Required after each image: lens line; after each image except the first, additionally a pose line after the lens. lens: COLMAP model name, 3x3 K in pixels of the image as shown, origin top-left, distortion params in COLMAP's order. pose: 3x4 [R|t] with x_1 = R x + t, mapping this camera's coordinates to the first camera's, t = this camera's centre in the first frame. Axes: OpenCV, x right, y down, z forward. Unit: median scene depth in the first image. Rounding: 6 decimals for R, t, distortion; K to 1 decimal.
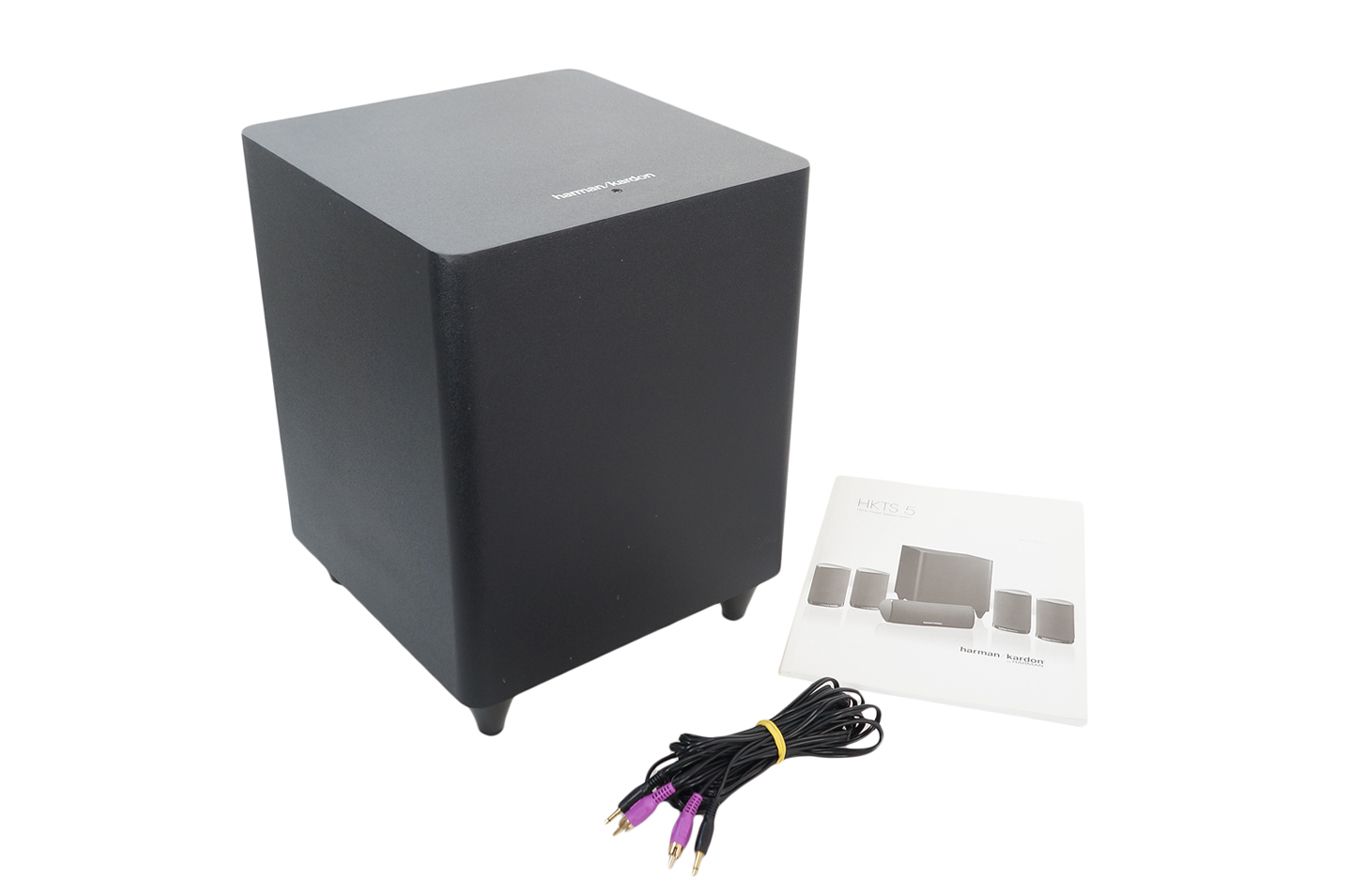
lens RADIAL K [[1454.9, 0, 668.2], [0, 1454.9, 447.6], [0, 0, 1]] dist [0.076834, 0.000000]
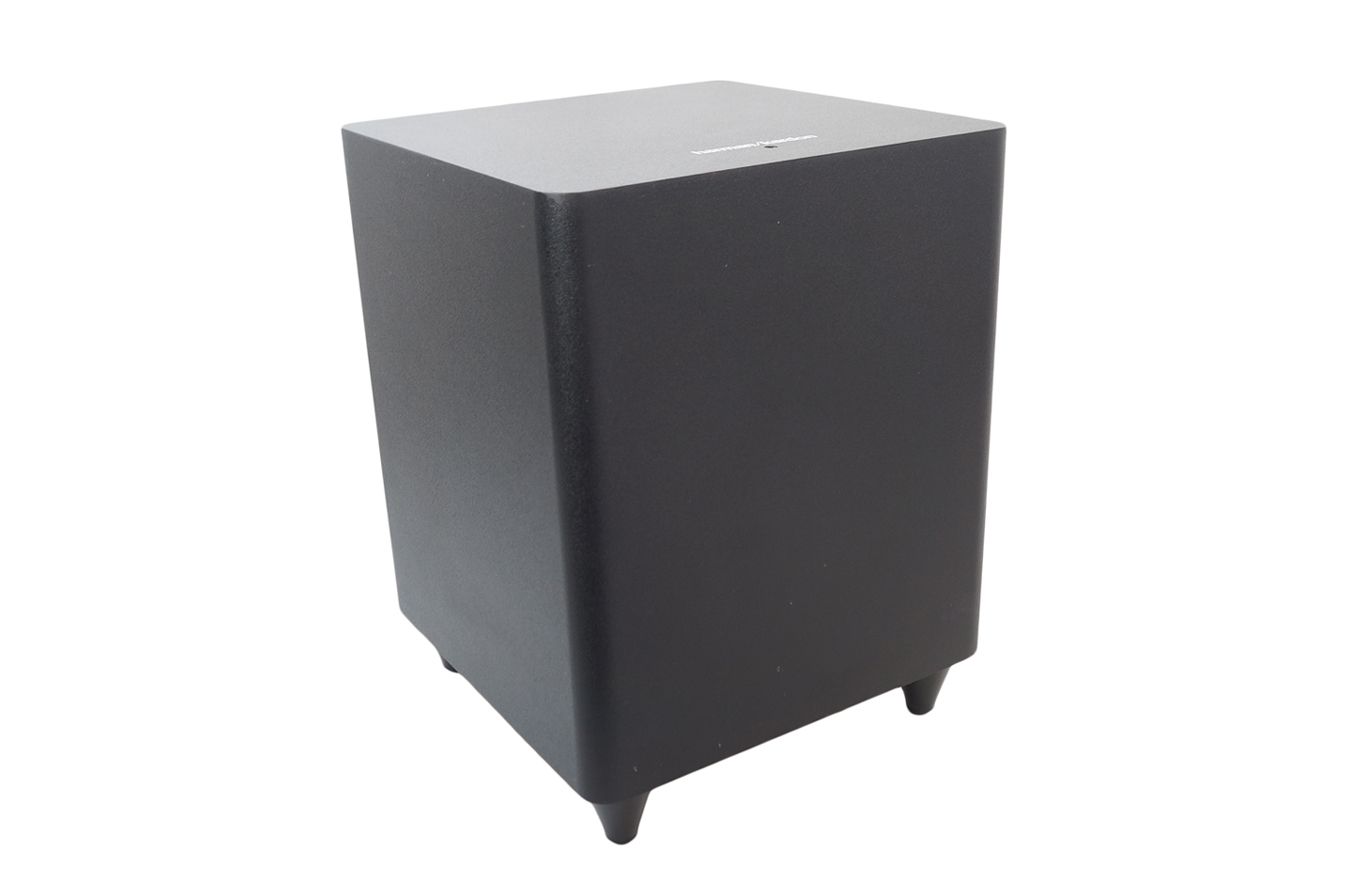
lens RADIAL K [[1319.1, 0, 678.5], [0, 1319.1, 443.7], [0, 0, 1]] dist [-0.006660, 0.000000]
pose [[0.994867, -0.019934, -0.099210, -0.015887], [0.005769, 0.989984, -0.141063, 0.086127], [0.101029, 0.139767, 0.985017, 0.276777]]
